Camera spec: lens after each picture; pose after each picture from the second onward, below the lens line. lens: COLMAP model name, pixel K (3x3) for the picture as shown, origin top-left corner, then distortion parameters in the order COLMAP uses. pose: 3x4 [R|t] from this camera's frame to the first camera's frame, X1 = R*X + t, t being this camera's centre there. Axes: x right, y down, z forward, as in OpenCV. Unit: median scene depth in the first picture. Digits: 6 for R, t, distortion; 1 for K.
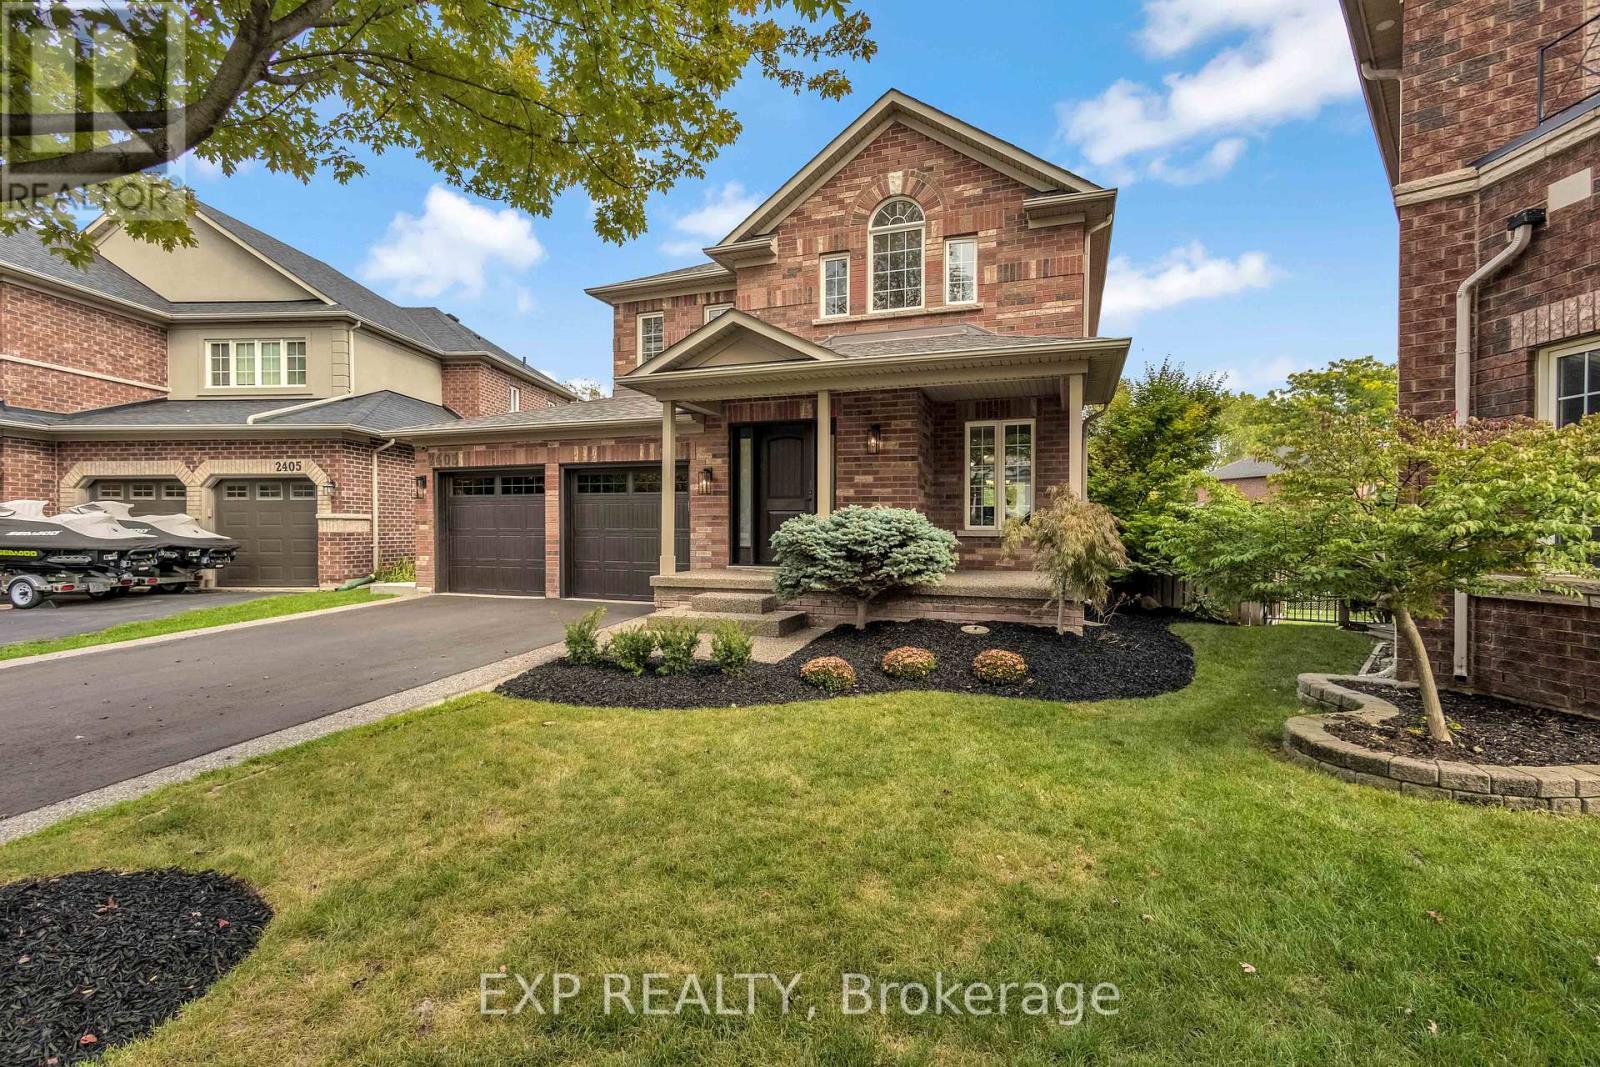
lens RADIAL K [[741.9, 0, 802.0], [0, 741.9, 531.4], [0, 0, 1]] dist [0.016257, -0.003942]
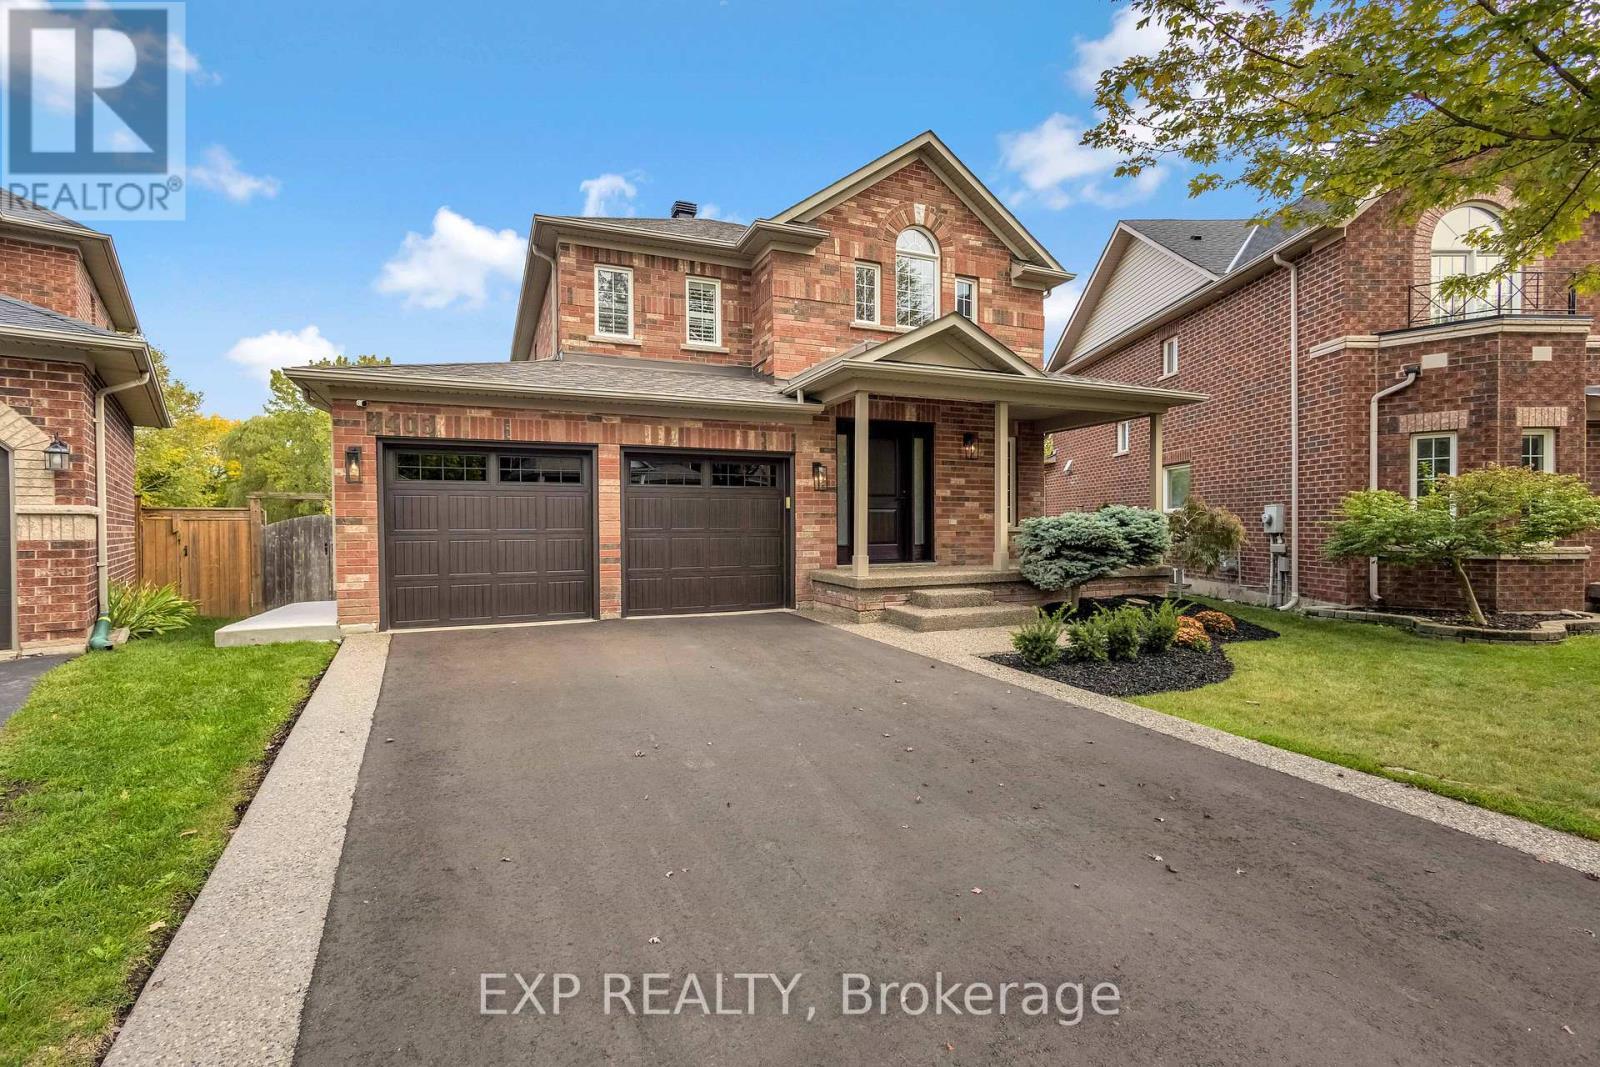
lens RADIAL K [[741.9, 0, 803.3], [0, 741.9, 529.6], [0, 0, 1]] dist [0.016257, -0.003942]
pose [[0.718099, -0.008274, 0.695891, -0.784262], [0.011035, 0.999939, 0.000502, -0.001240], [-0.695853, 0.007319, 0.718147, 0.333744]]
